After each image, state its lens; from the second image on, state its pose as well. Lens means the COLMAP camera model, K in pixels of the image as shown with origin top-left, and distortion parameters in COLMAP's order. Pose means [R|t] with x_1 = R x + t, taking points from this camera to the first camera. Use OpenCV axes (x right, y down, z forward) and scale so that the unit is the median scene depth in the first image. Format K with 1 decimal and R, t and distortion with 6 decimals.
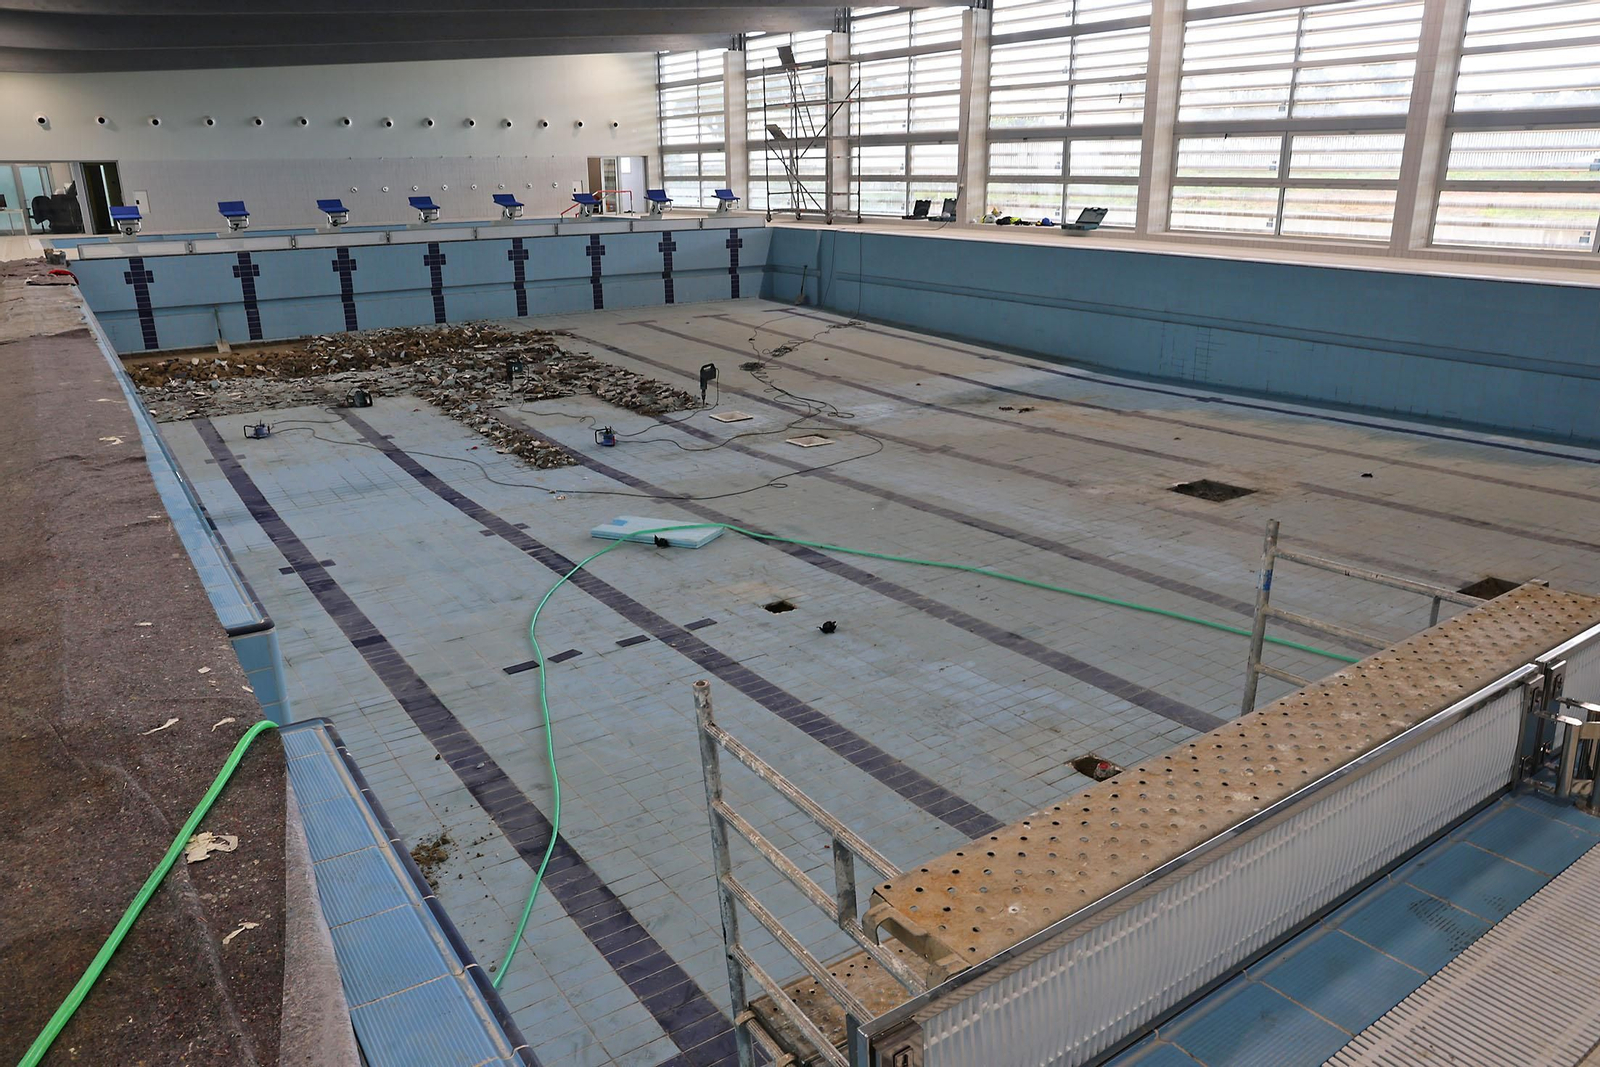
lens RADIAL K [[1146.3, 0, 800.0], [0, 1146.3, 533.5], [0, 0, 1]] dist [-0.098311, 0.073289]
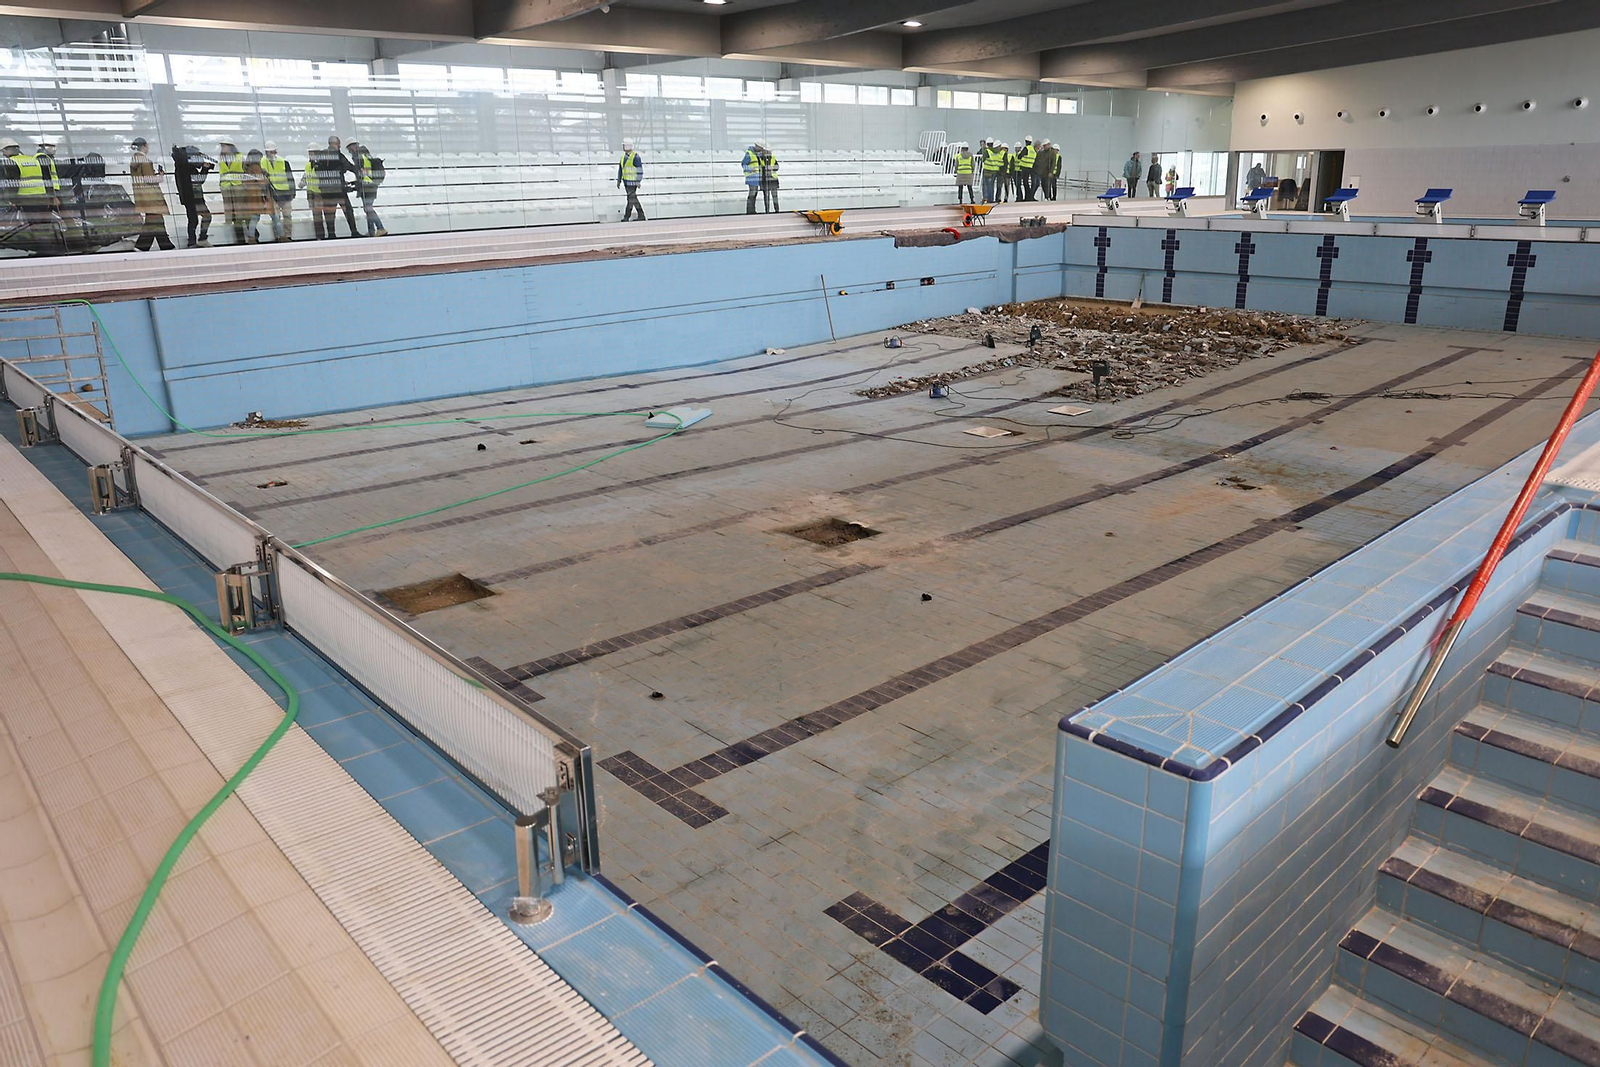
lens RADIAL K [[1146.3, 0, 800.0], [0, 1146.3, 533.5], [0, 0, 1]] dist [-0.098311, 0.073289]
pose [[0.112788, 0.301271, -0.946845, 0.633346], [-0.281481, 0.923576, 0.260337, -0.138008], [0.952915, 0.237156, 0.188970, 0.422960]]
